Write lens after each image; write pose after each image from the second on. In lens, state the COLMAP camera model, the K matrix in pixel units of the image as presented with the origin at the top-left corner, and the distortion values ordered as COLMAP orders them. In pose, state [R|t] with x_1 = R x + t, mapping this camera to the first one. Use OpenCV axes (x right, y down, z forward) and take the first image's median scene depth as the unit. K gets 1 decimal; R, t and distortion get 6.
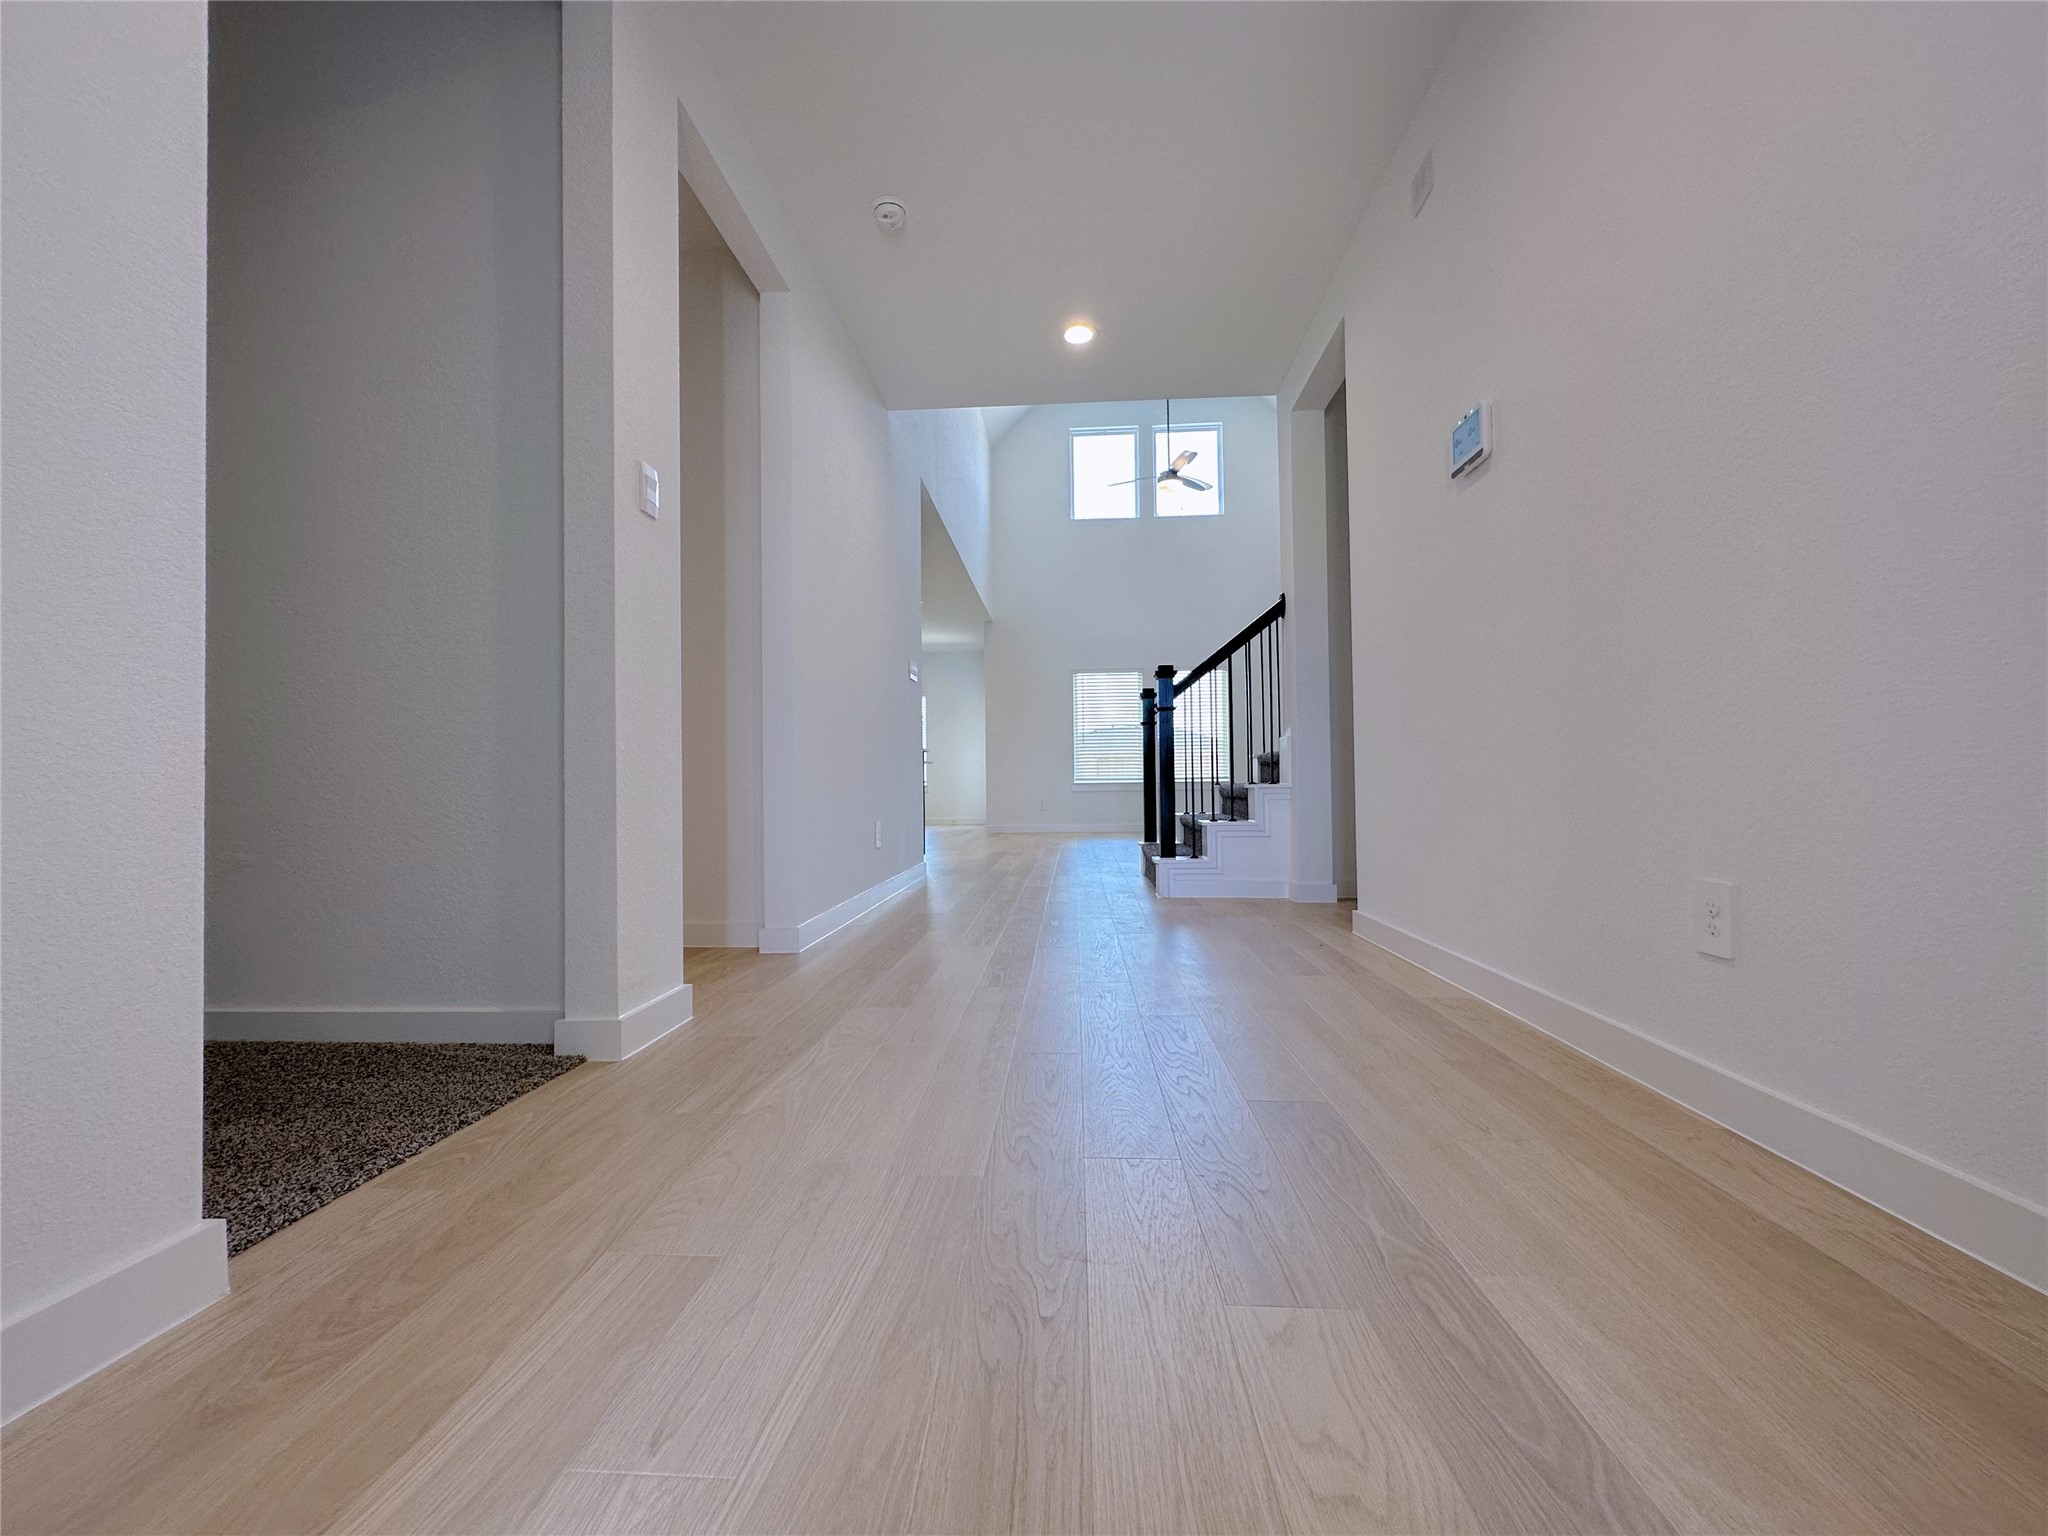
lens RADIAL K [[816.8, 0, 1021.4], [0, 816.8, 768.6], [0, 0, 1]] dist [-0.000264, 0.001188]
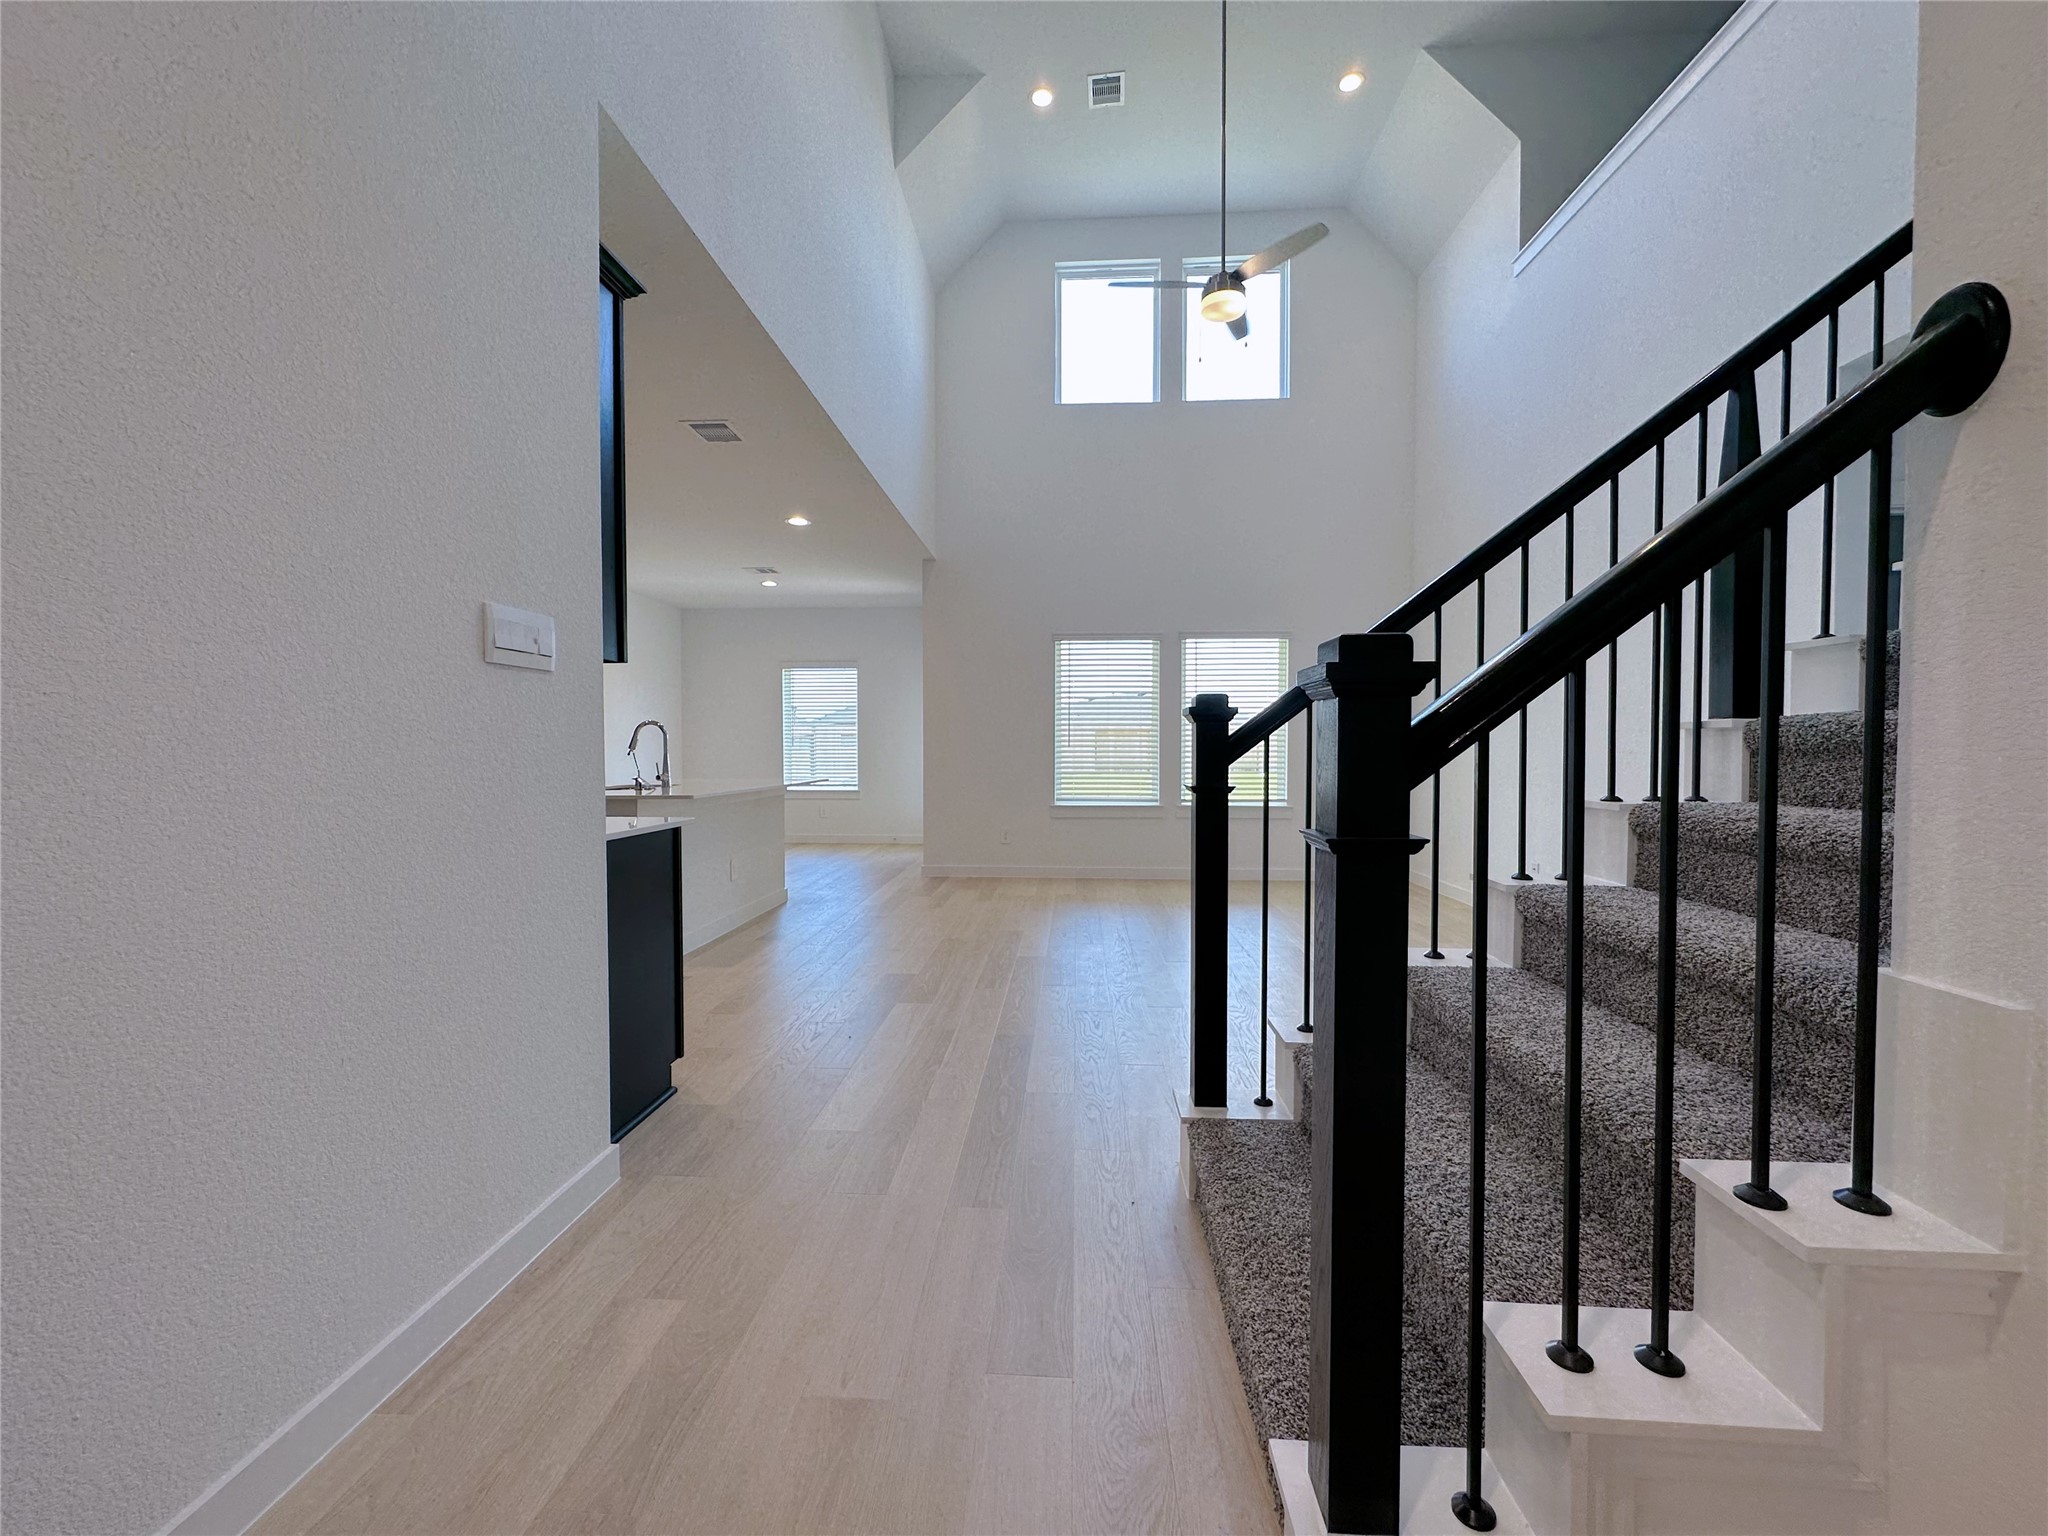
lens RADIAL K [[816.8, 0, 1022.4], [0, 816.8, 770.1], [0, 0, 1]] dist [-0.000264, 0.001188]
pose [[0.999947, 0.010259, 0.001259, 0.036329], [-0.010305, 0.998937, 0.044919, -0.040090], [-0.000797, -0.044930, 0.998990, 0.329750]]
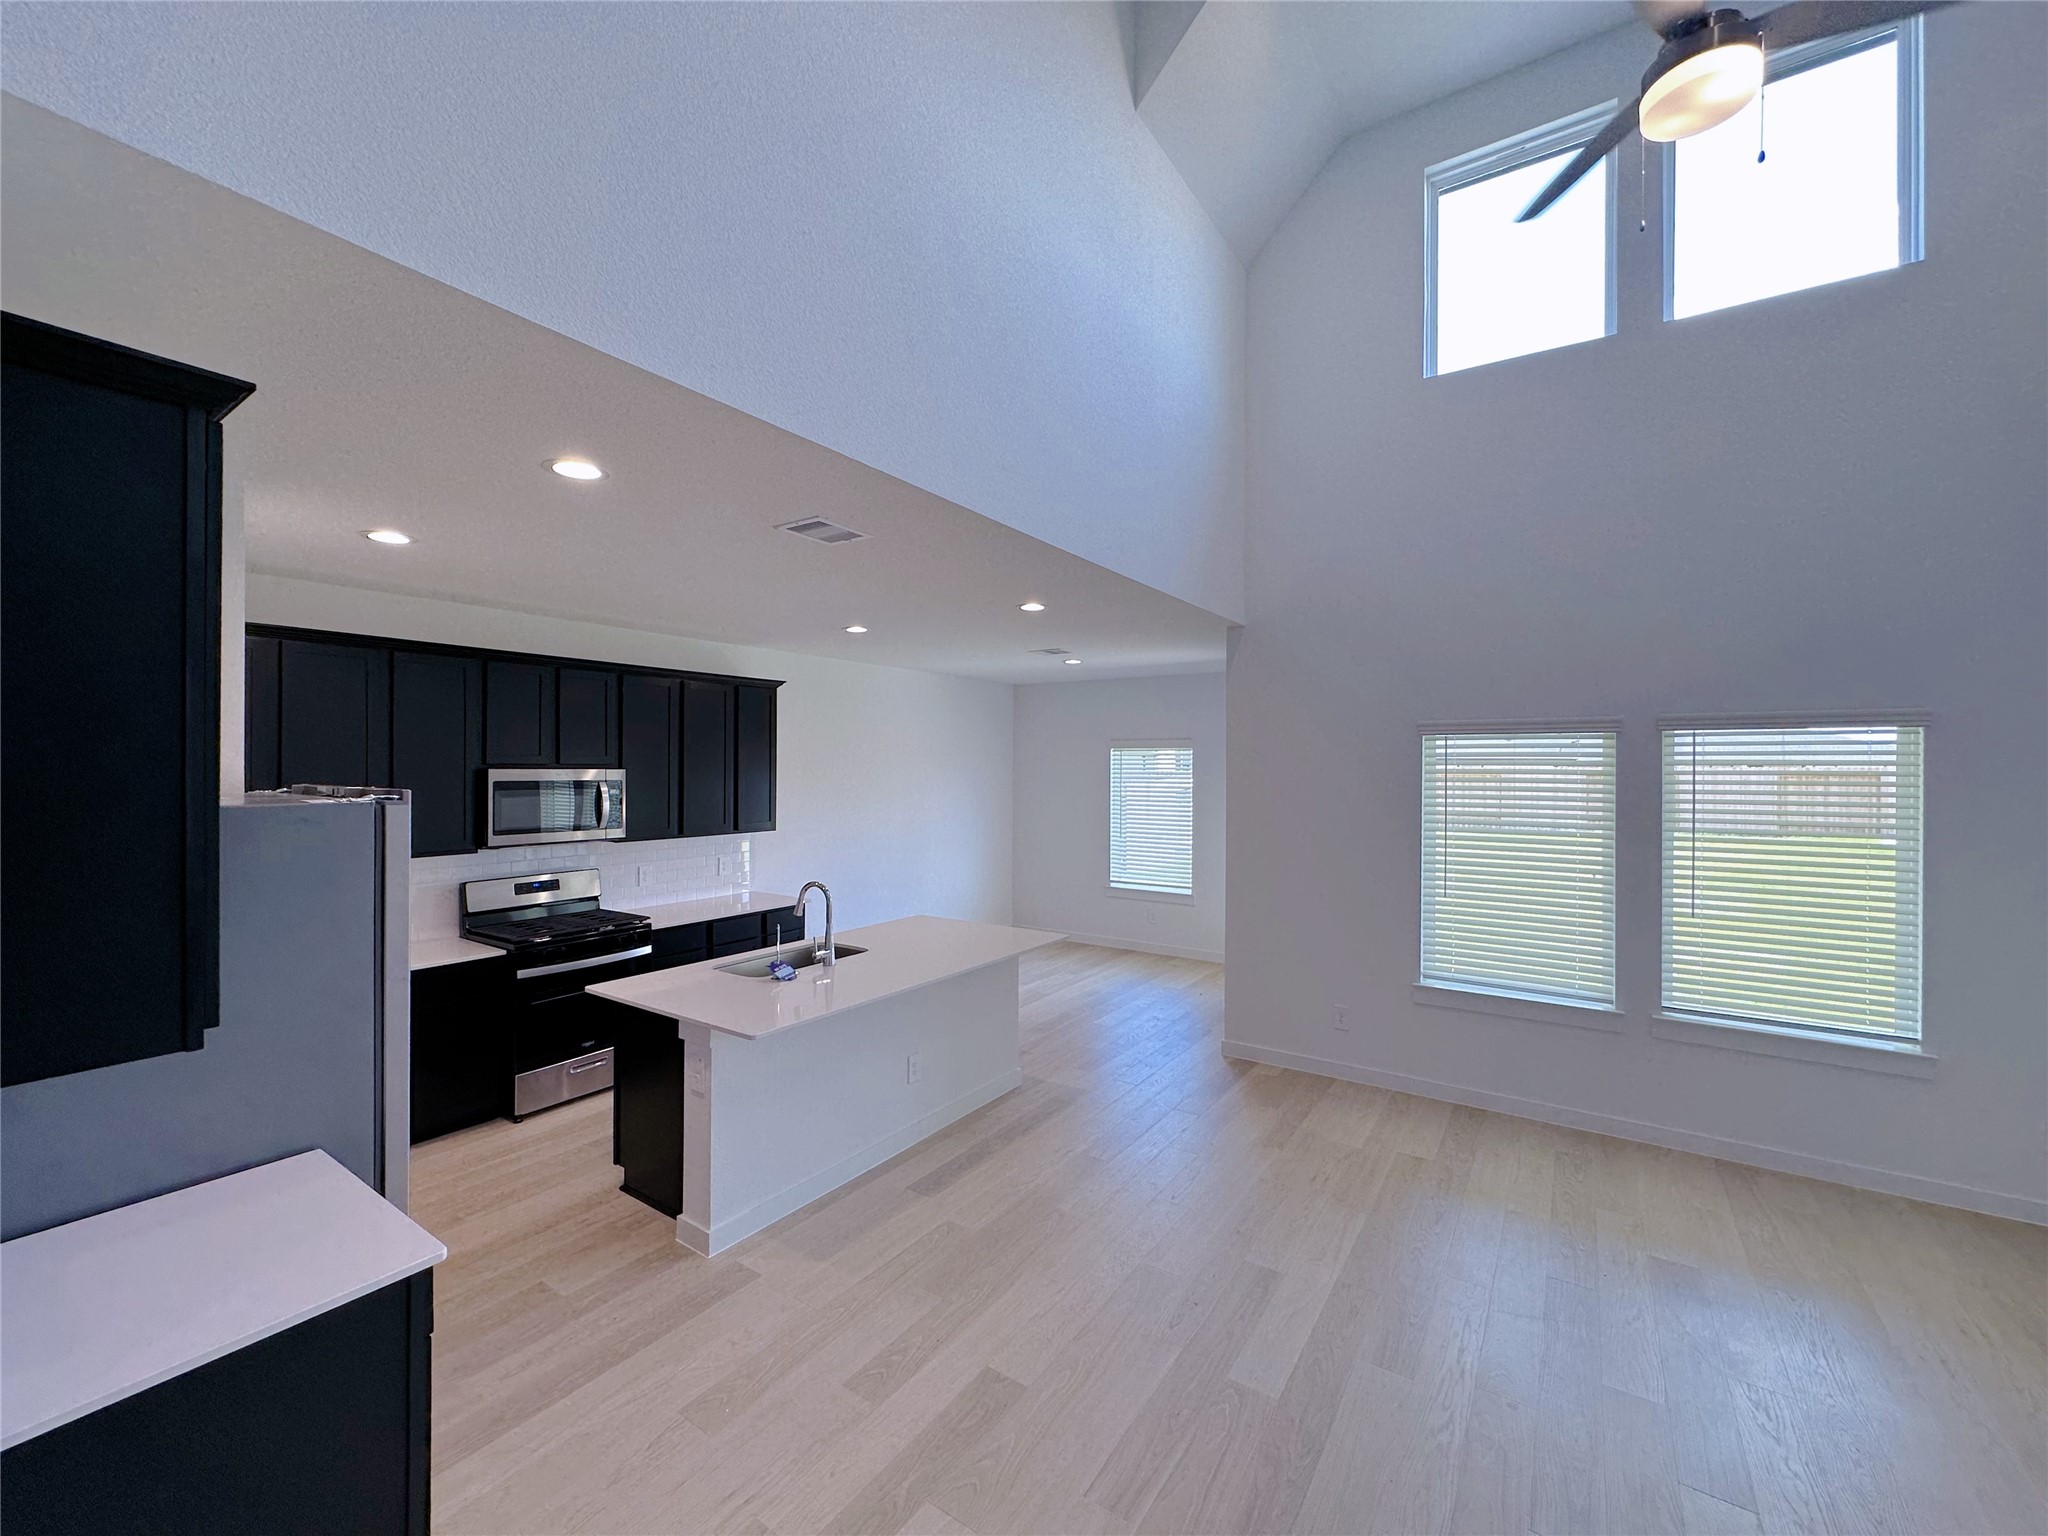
lens RADIAL K [[816.8, 0, 1036.0], [0, 816.8, 766.6], [0, 0, 1]] dist [-0.000264, 0.001188]
pose [[0.863811, 0.015016, -0.503592, 0.102831], [-0.004360, 0.999741, 0.022332, -0.105423], [0.503797, -0.017095, 0.863653, 0.511524]]
